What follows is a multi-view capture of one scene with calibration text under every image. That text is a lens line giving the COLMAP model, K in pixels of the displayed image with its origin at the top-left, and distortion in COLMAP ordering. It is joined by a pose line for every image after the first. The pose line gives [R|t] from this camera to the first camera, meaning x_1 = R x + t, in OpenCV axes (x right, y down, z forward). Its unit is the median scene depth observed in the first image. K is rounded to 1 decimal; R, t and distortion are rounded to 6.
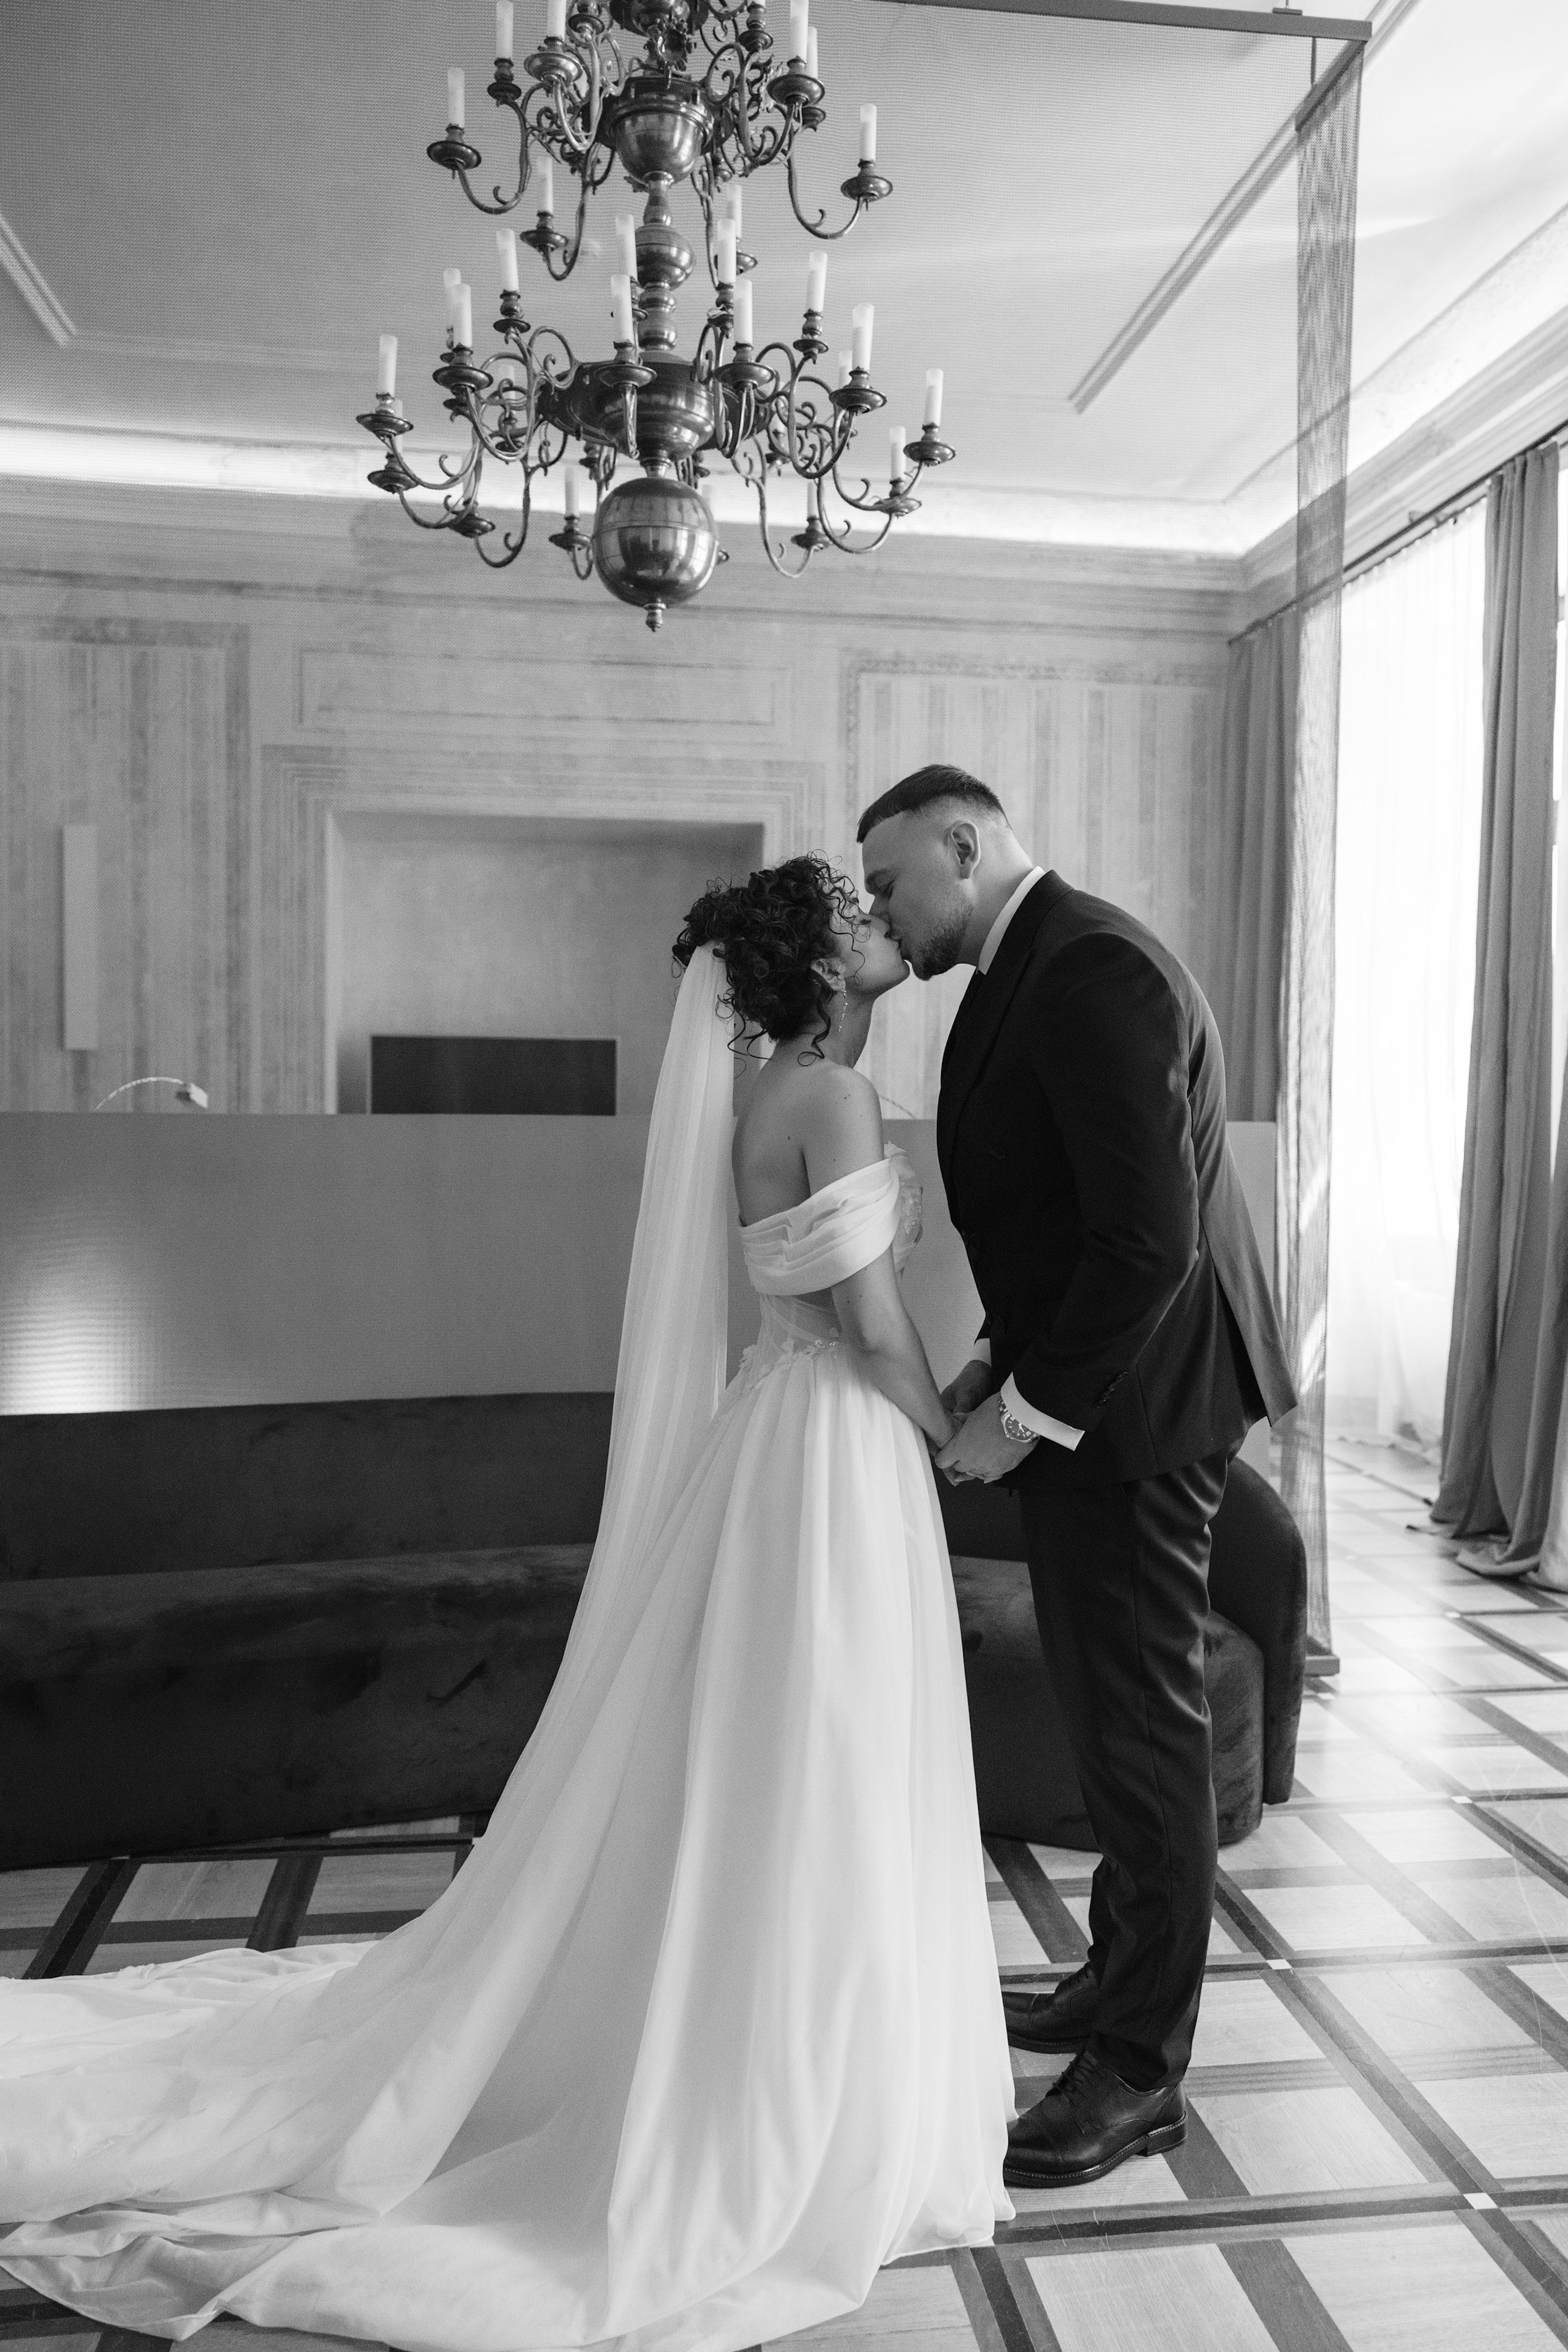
lens RADIAL K [[1818.5, 0, 777.7], [0, 1818.5, 1183.6], [0, 0, 1]] dist [-0.002510, 0.002207]
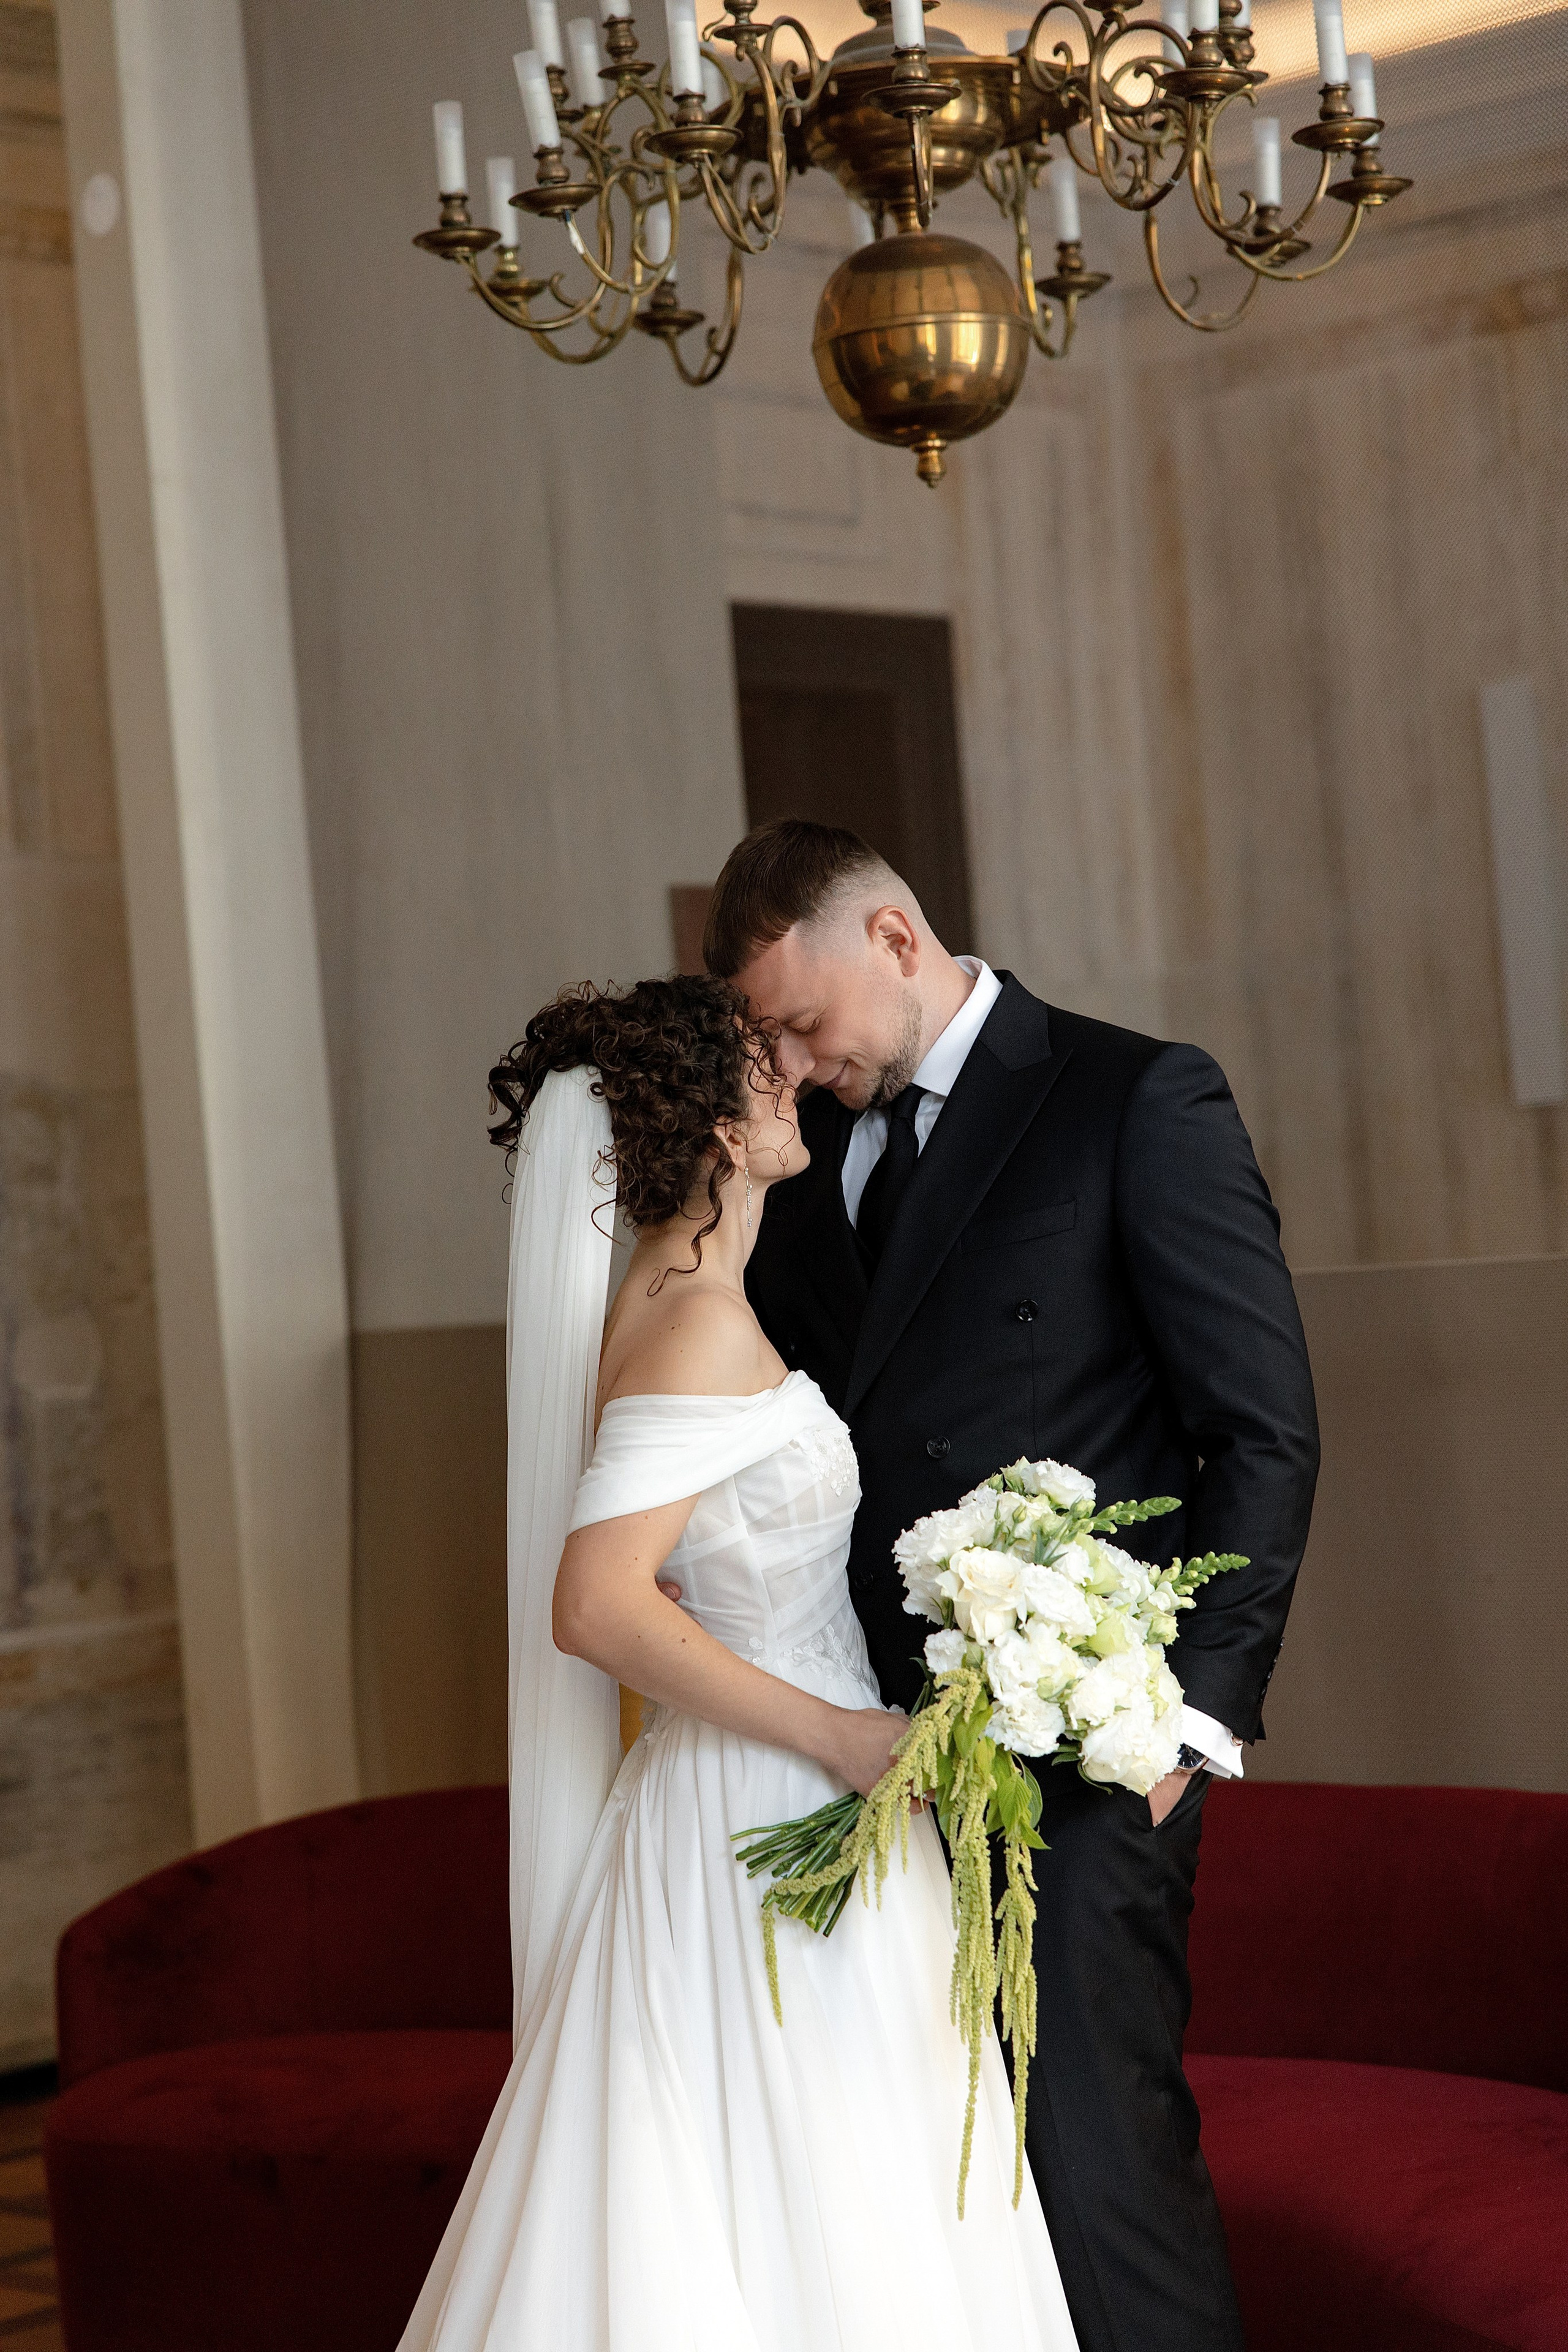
lens RADIAL K [[4279.5, 0, 746.0], [0, 4279.5, 1168.7], [0, 0, 1]] dist [0.071337, 0.000000]
pose [[0.652646, -0.073417, -0.754097, 0.397278], [0.056358, 0.997241, -0.048313, -0.008205], [0.755564, -0.010968, 0.654983, 0.017560]]
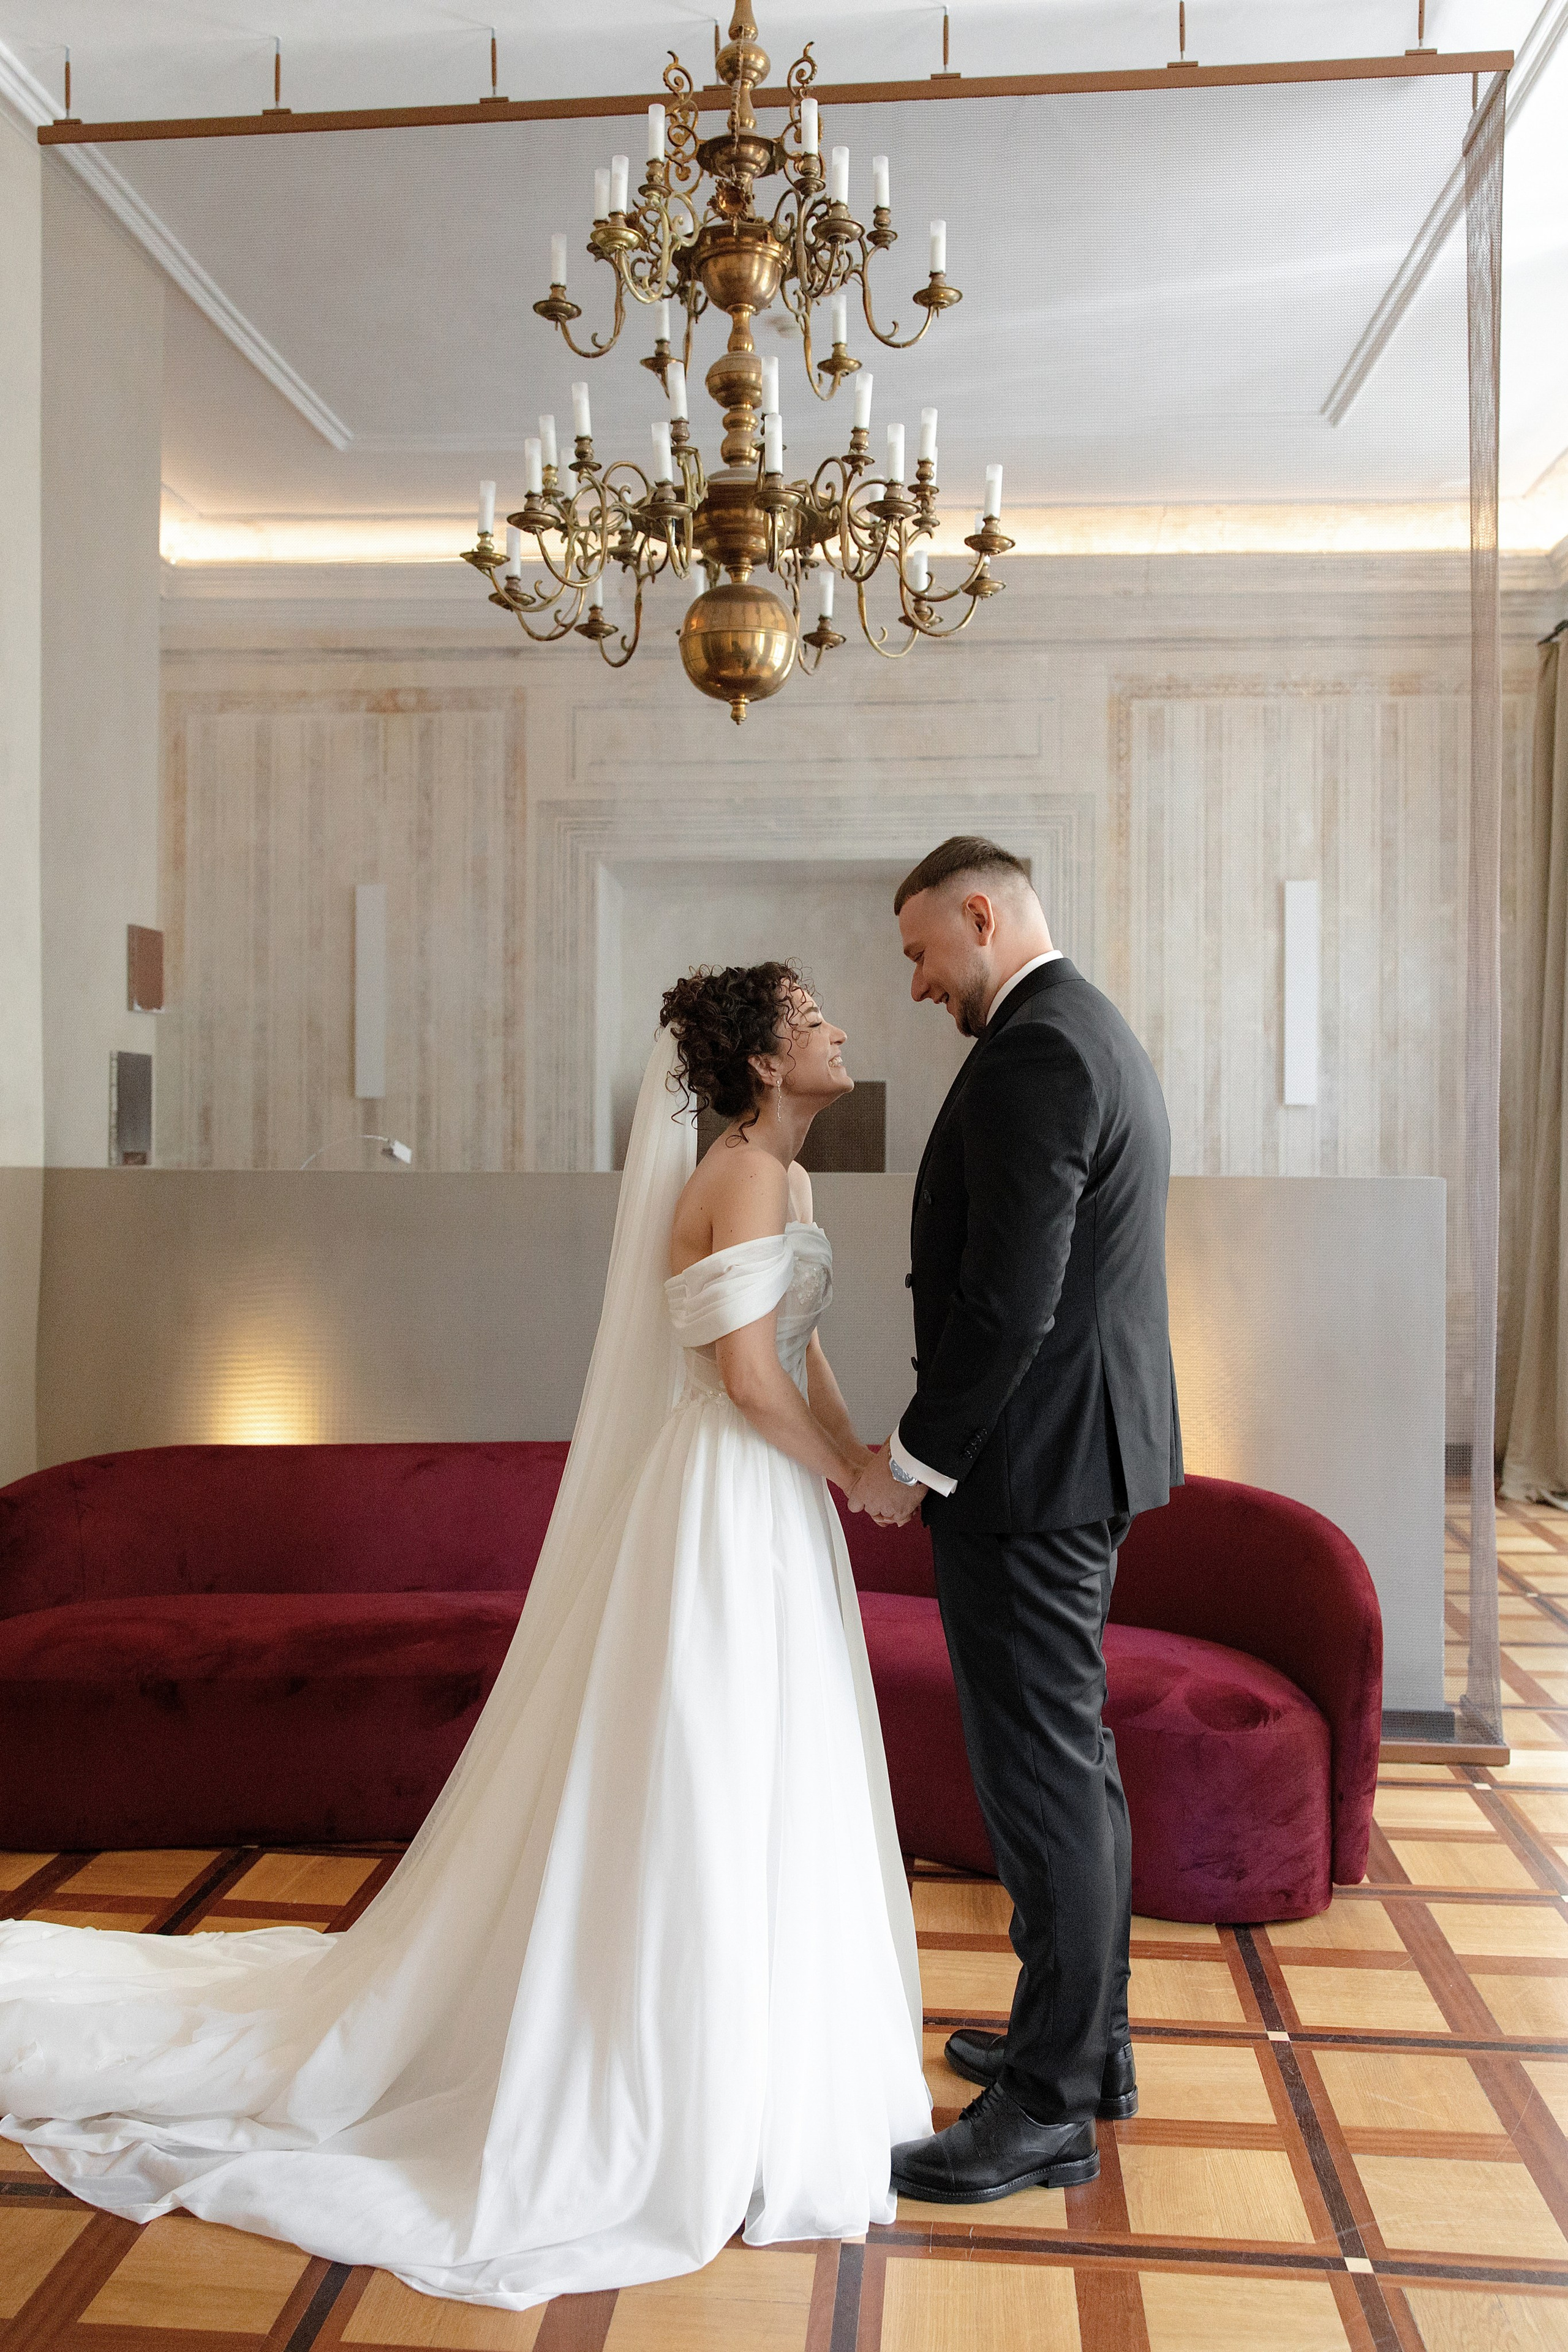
lens RADIAL K [[1957.3, 0, 751.6], [0, 1957.3, 1135.6], [0, 0, 1]] dist [-0.020934, 0.022206]
pose [[0.974177, -0.005033, -0.225729, 0.084549], [-0.004334, 0.999151, -0.040980, -0.006797], [0.225744, 0.040900, 0.973328, -0.044775]]
